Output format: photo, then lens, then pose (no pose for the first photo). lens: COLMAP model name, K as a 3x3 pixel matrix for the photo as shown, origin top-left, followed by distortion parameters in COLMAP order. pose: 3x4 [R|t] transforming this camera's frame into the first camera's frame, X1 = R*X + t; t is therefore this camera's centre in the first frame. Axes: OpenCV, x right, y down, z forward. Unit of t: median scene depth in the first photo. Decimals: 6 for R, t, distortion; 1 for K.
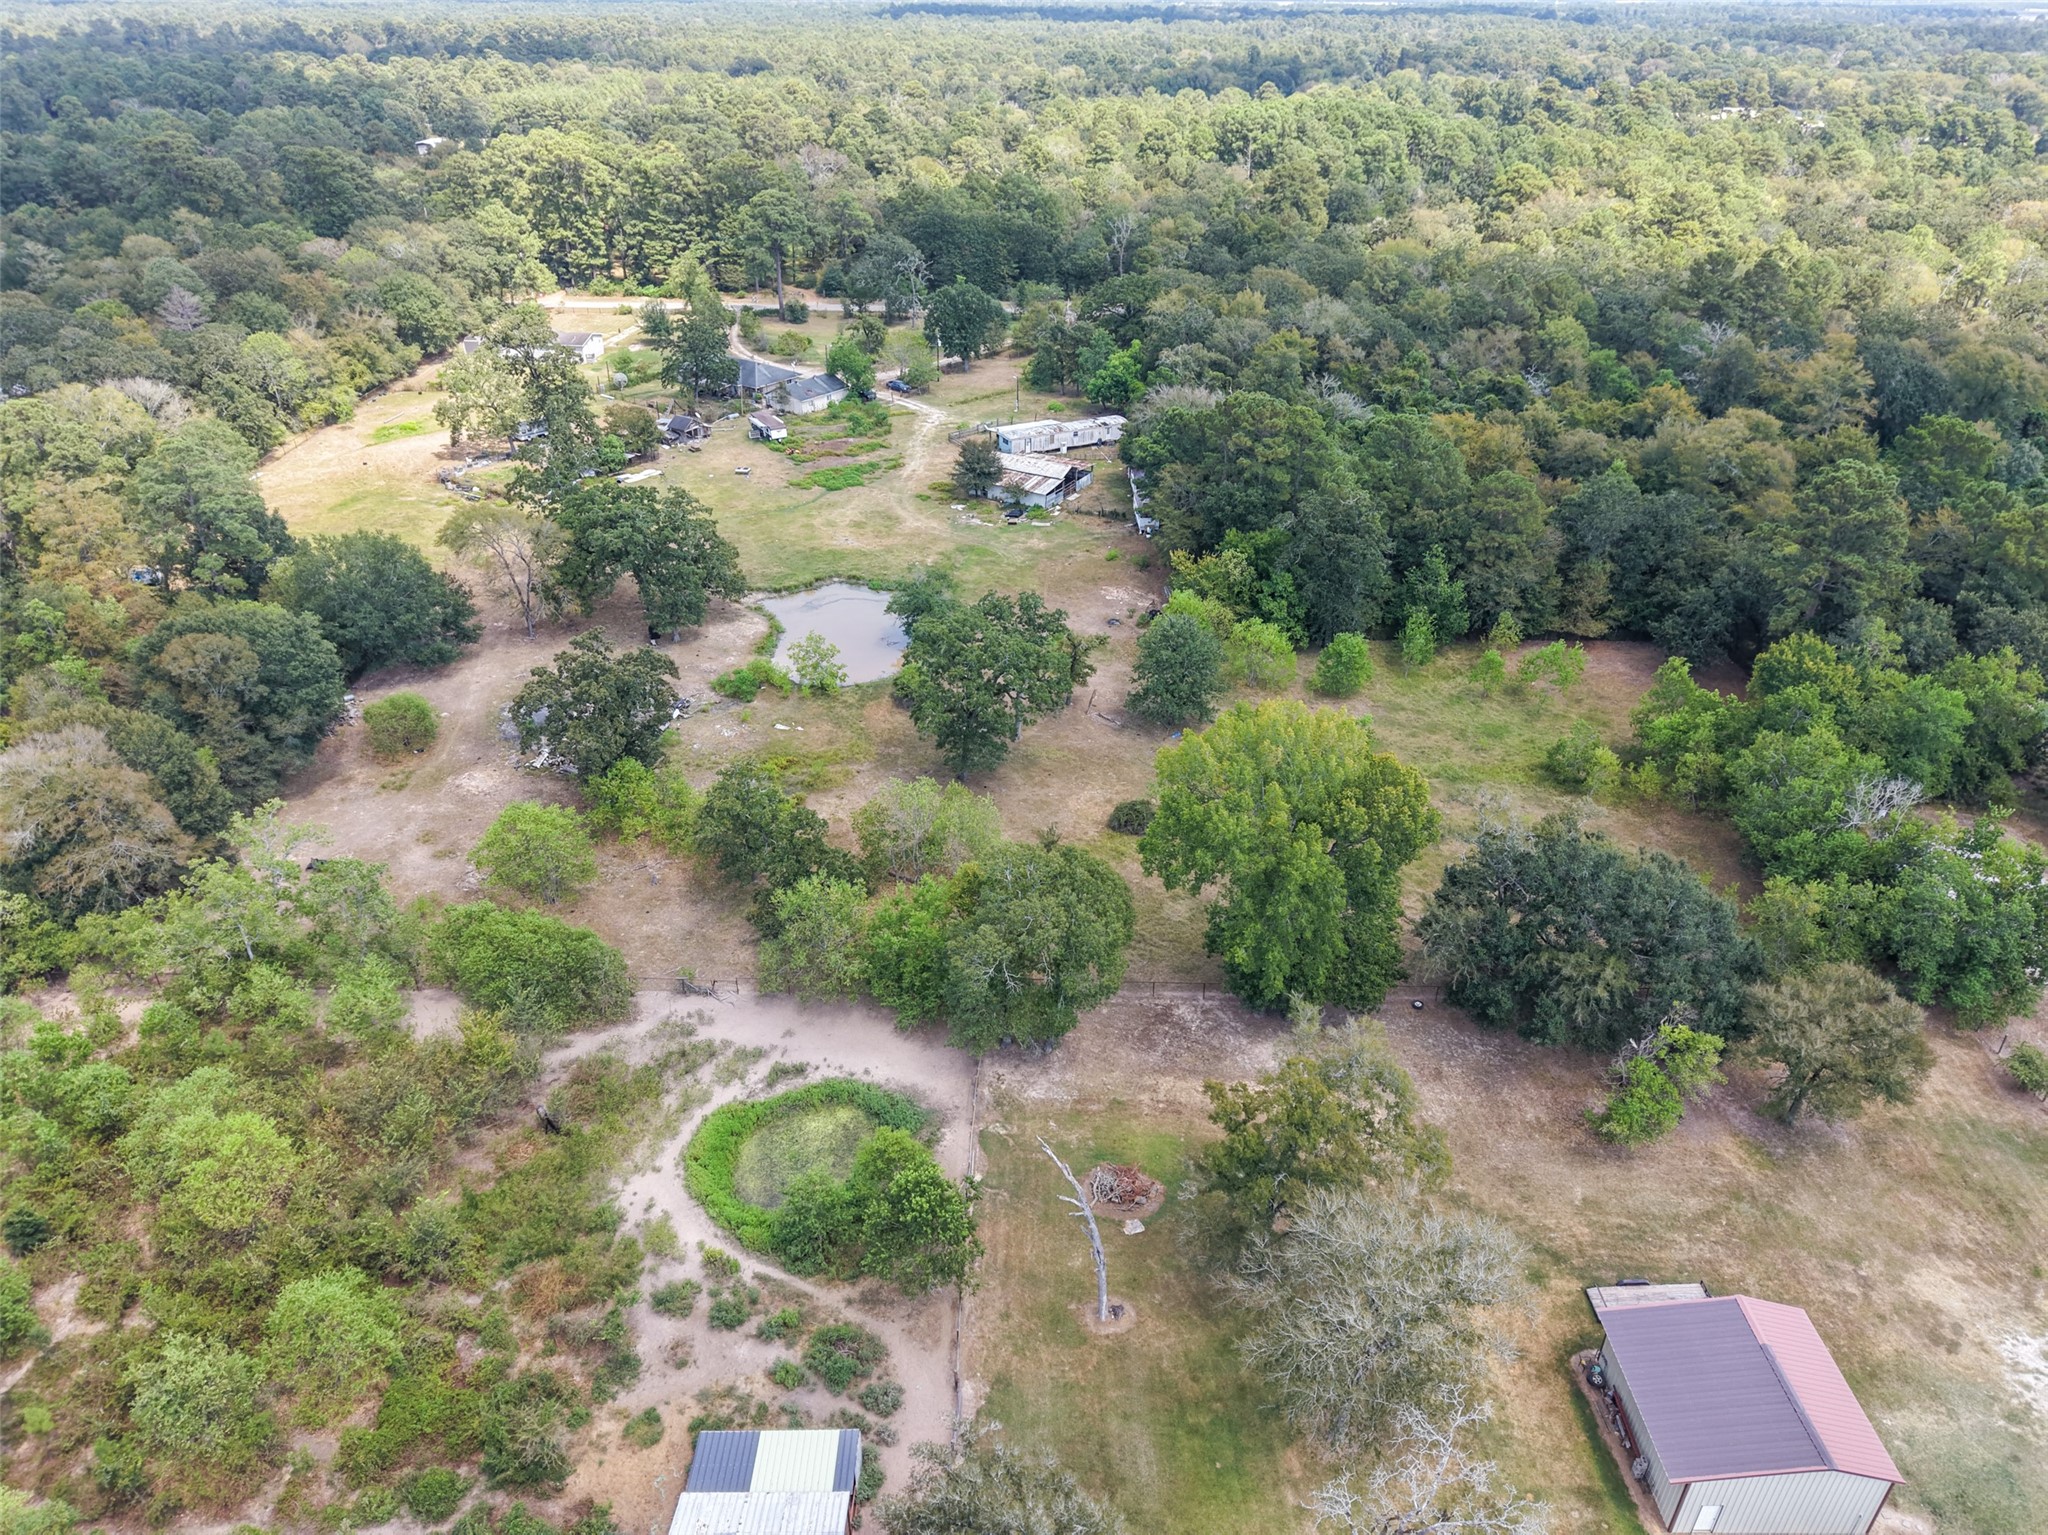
lens RADIAL K [[1373.1, 0, 1028.1], [0, 1373.1, 775.9], [0, 0, 1]] dist [0.015198, -0.012217]
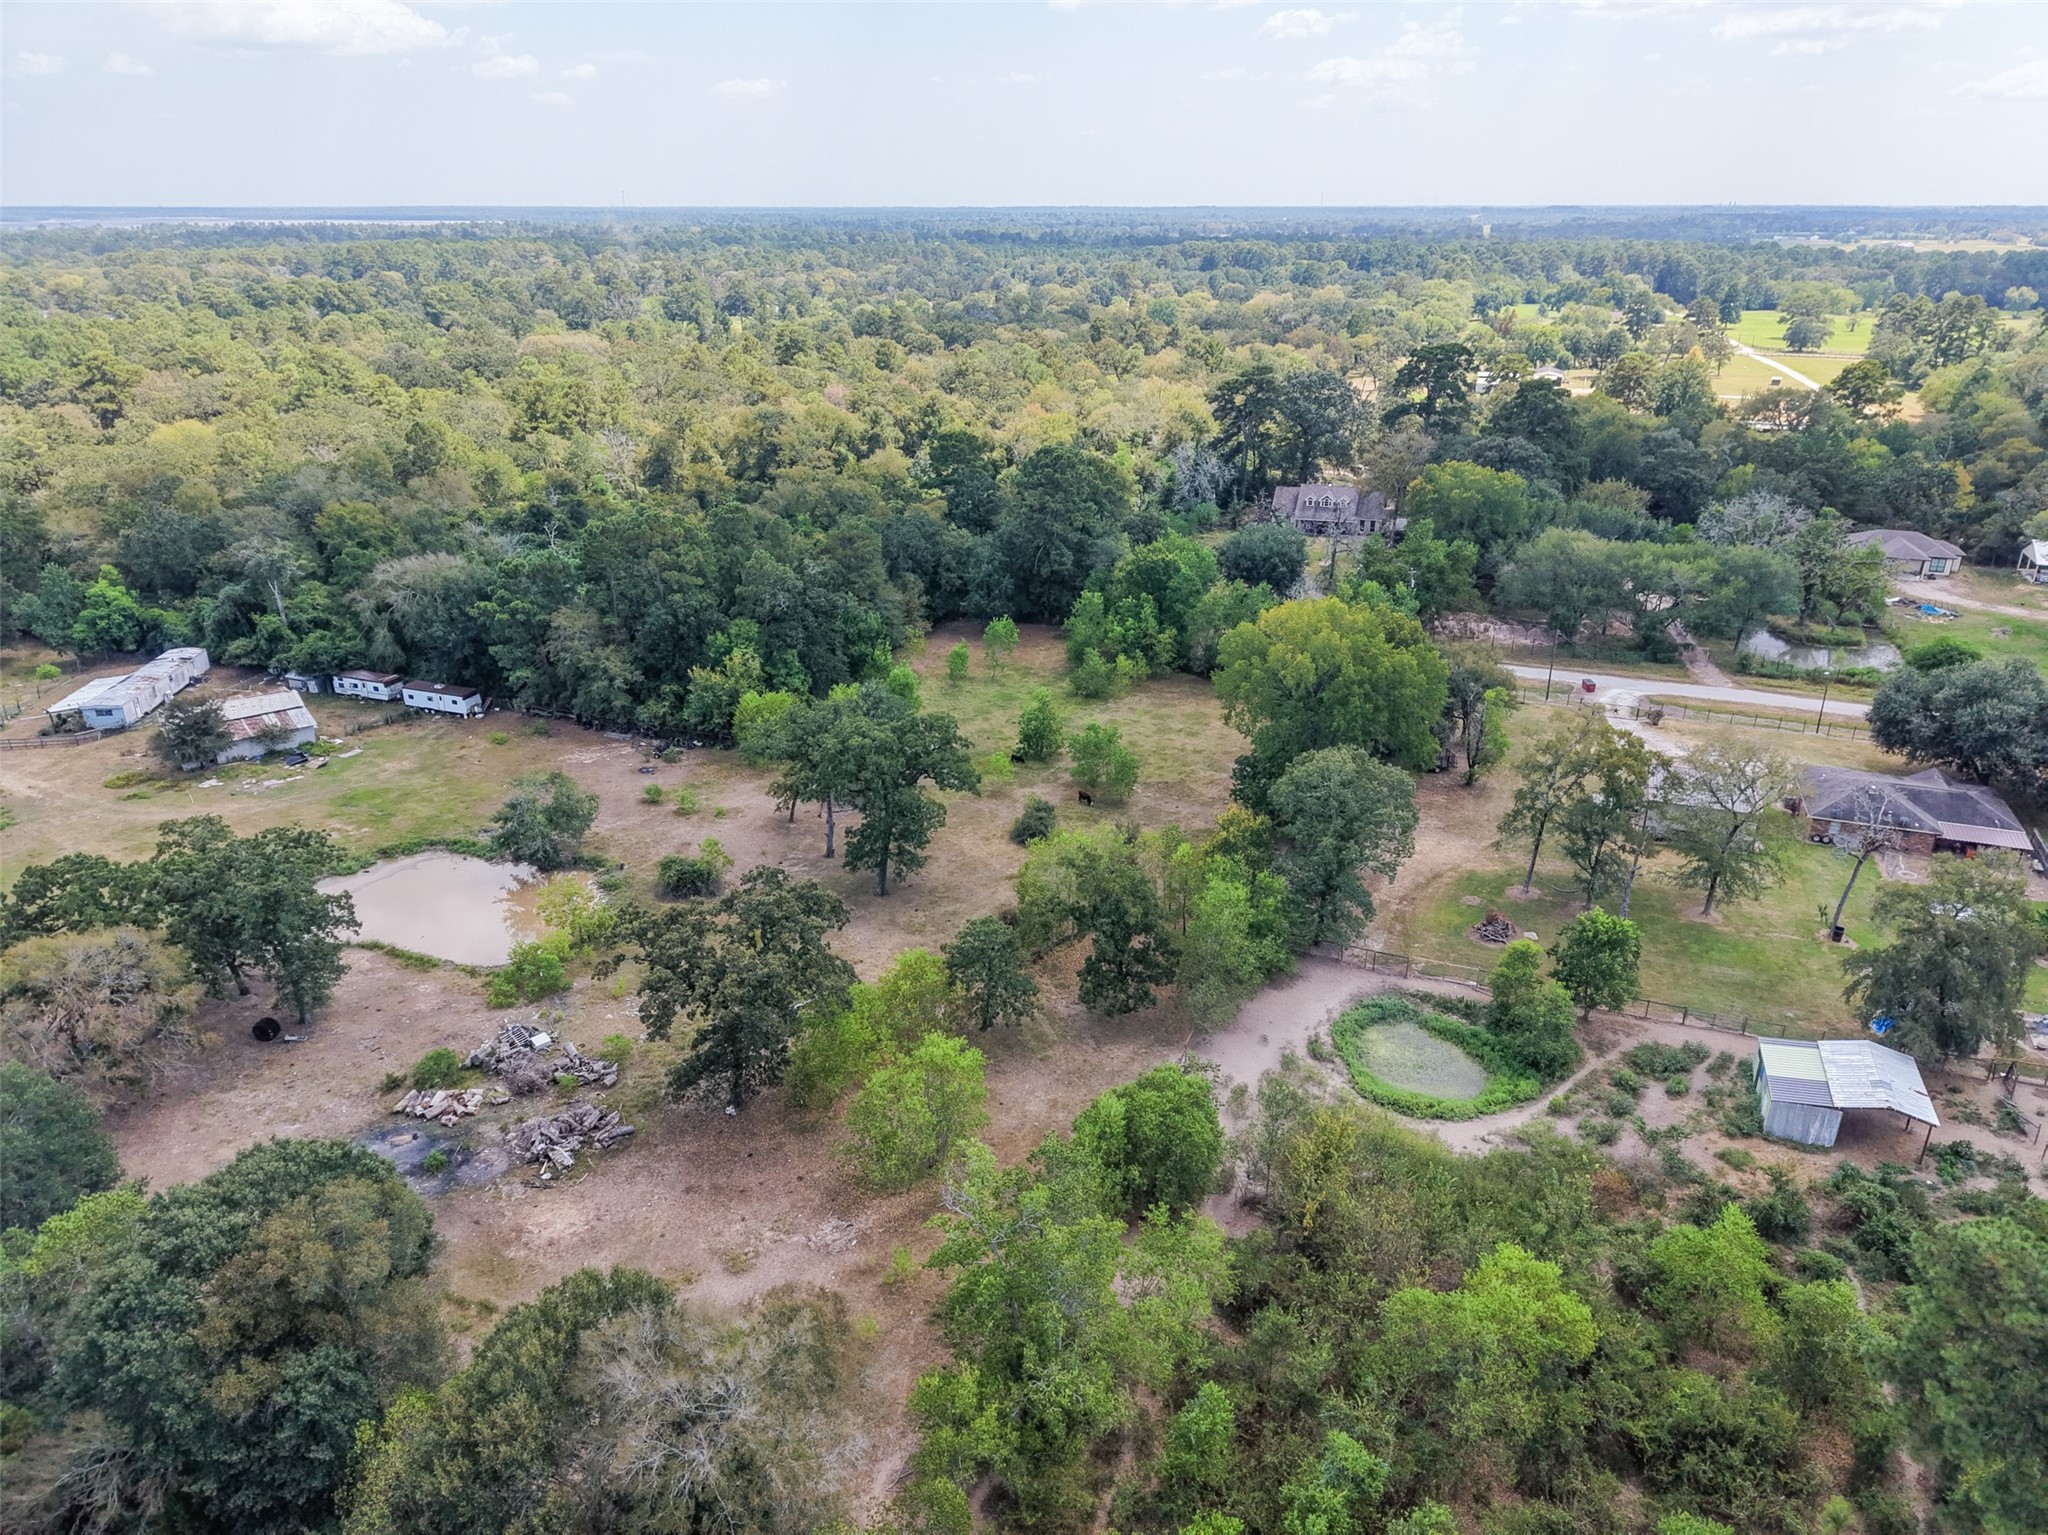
lens RADIAL K [[1373.1, 0, 1026.1], [0, 1373.1, 765.8], [0, 0, 1]] dist [0.015198, -0.012217]
pose [[0.362369, -0.358666, 0.860260, -0.615289], [0.469589, 0.867540, 0.163895, -0.141323], [-0.805093, 0.344578, 0.482795, 0.339476]]
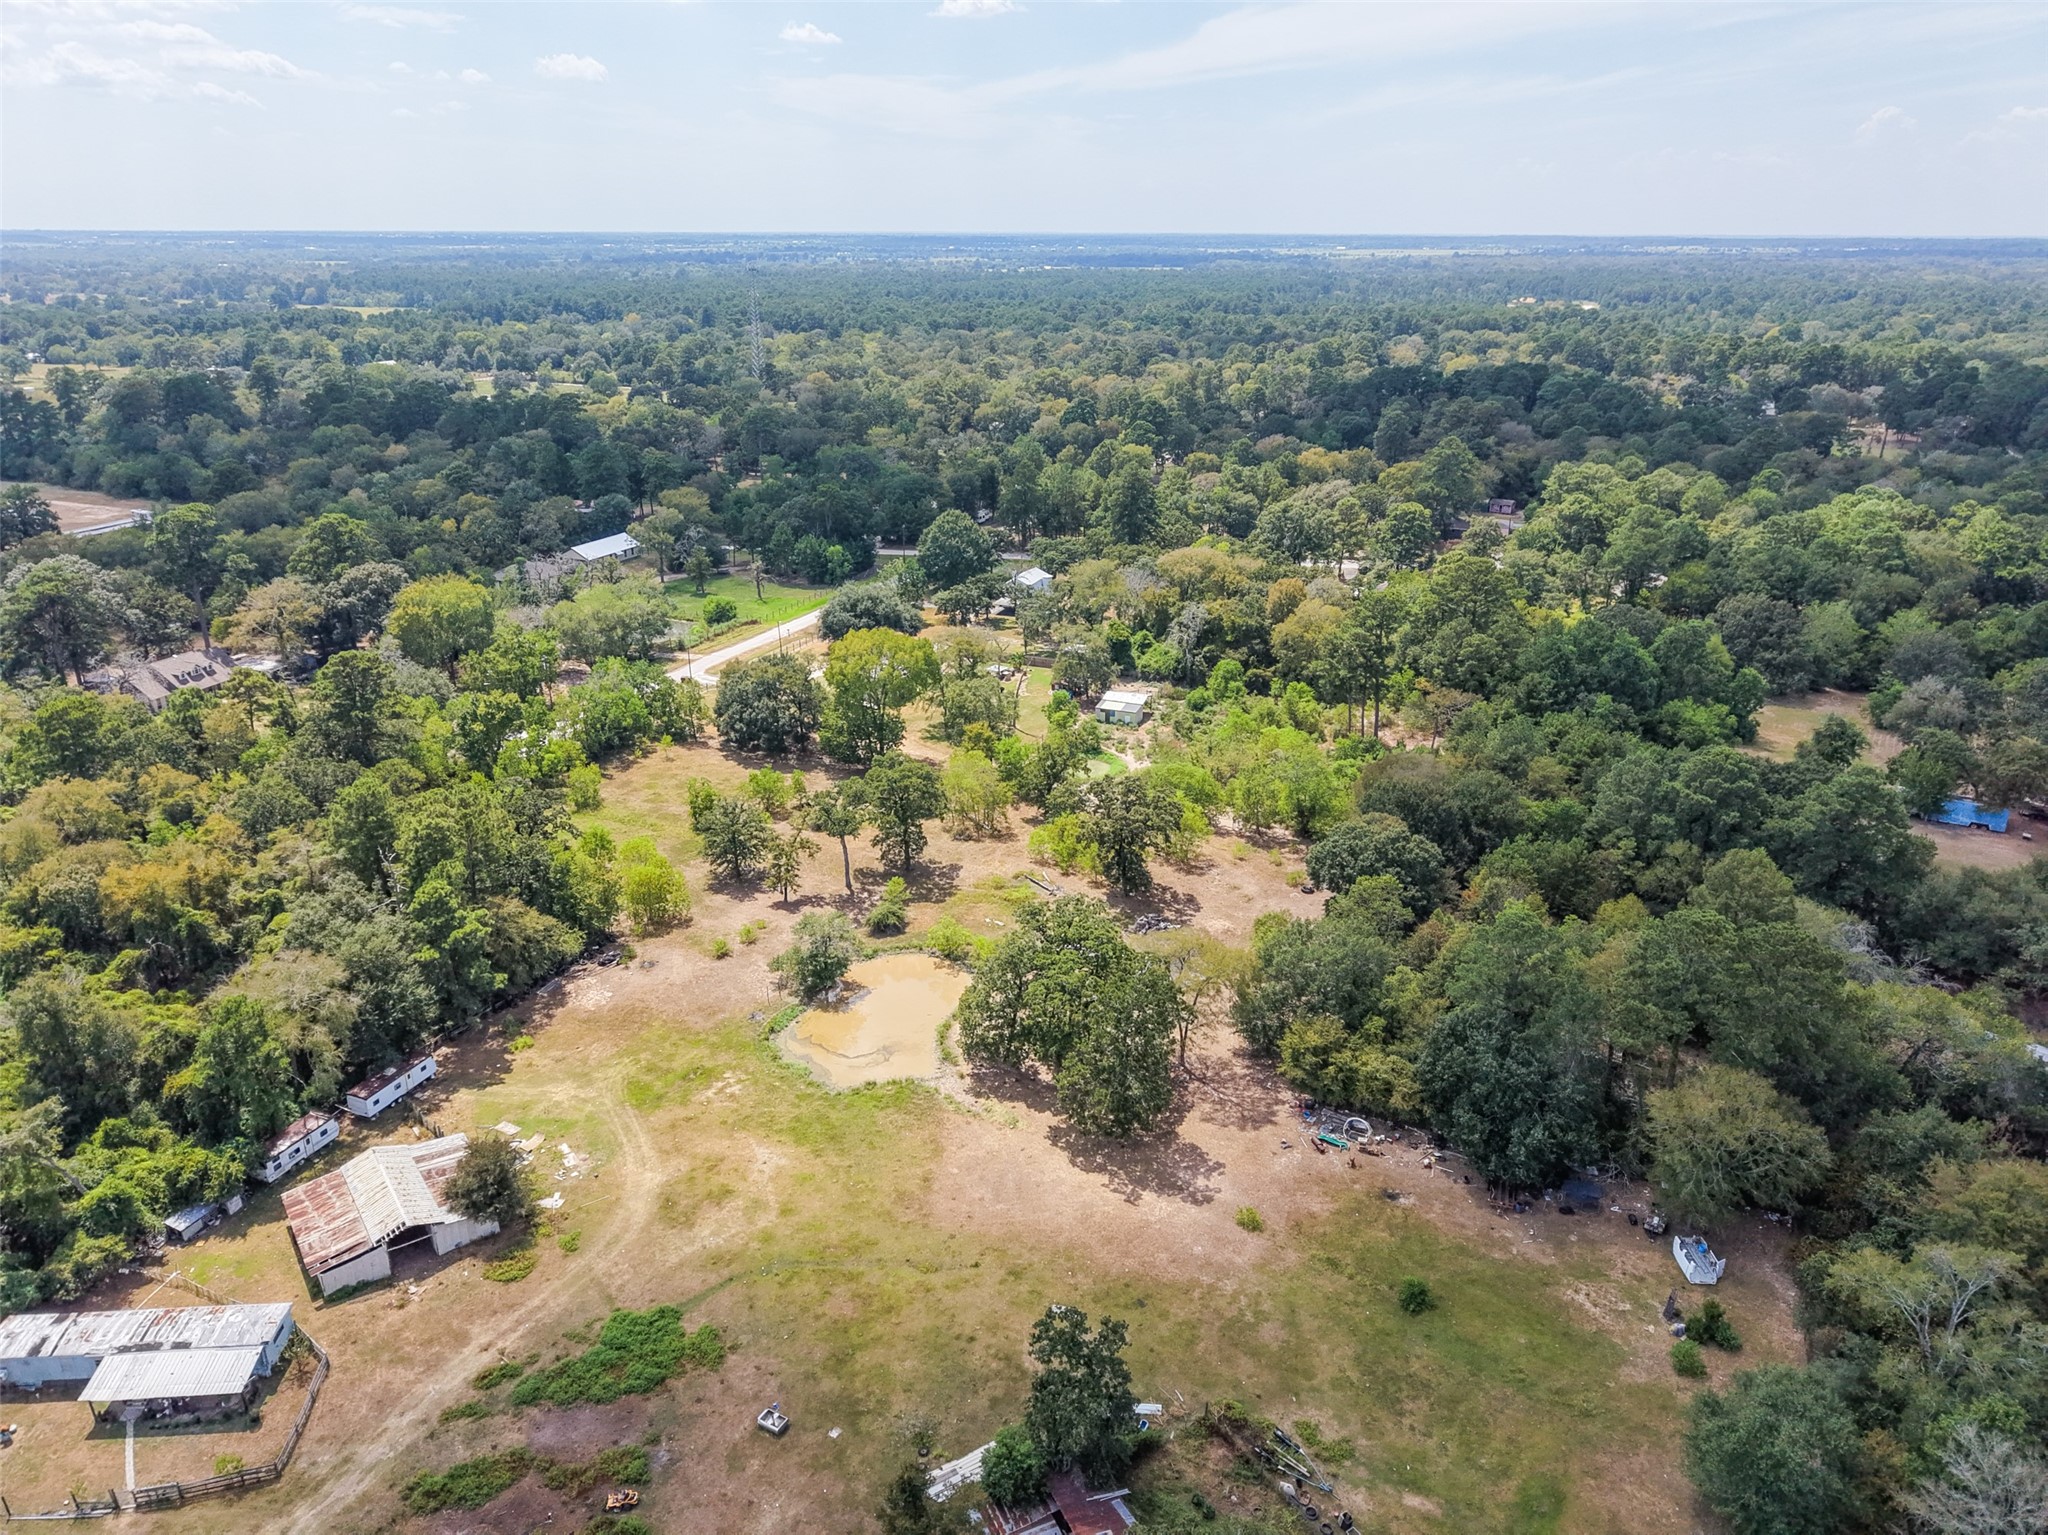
lens RADIAL K [[1373.1, 0, 1031.1], [0, 1373.1, 771.8], [0, 0, 1]] dist [0.015198, -0.012217]
pose [[-0.917320, -0.153633, 0.367317, -0.550329], [0.193639, 0.633951, 0.748739, -0.914374], [-0.347892, 0.757960, -0.551786, 1.334126]]
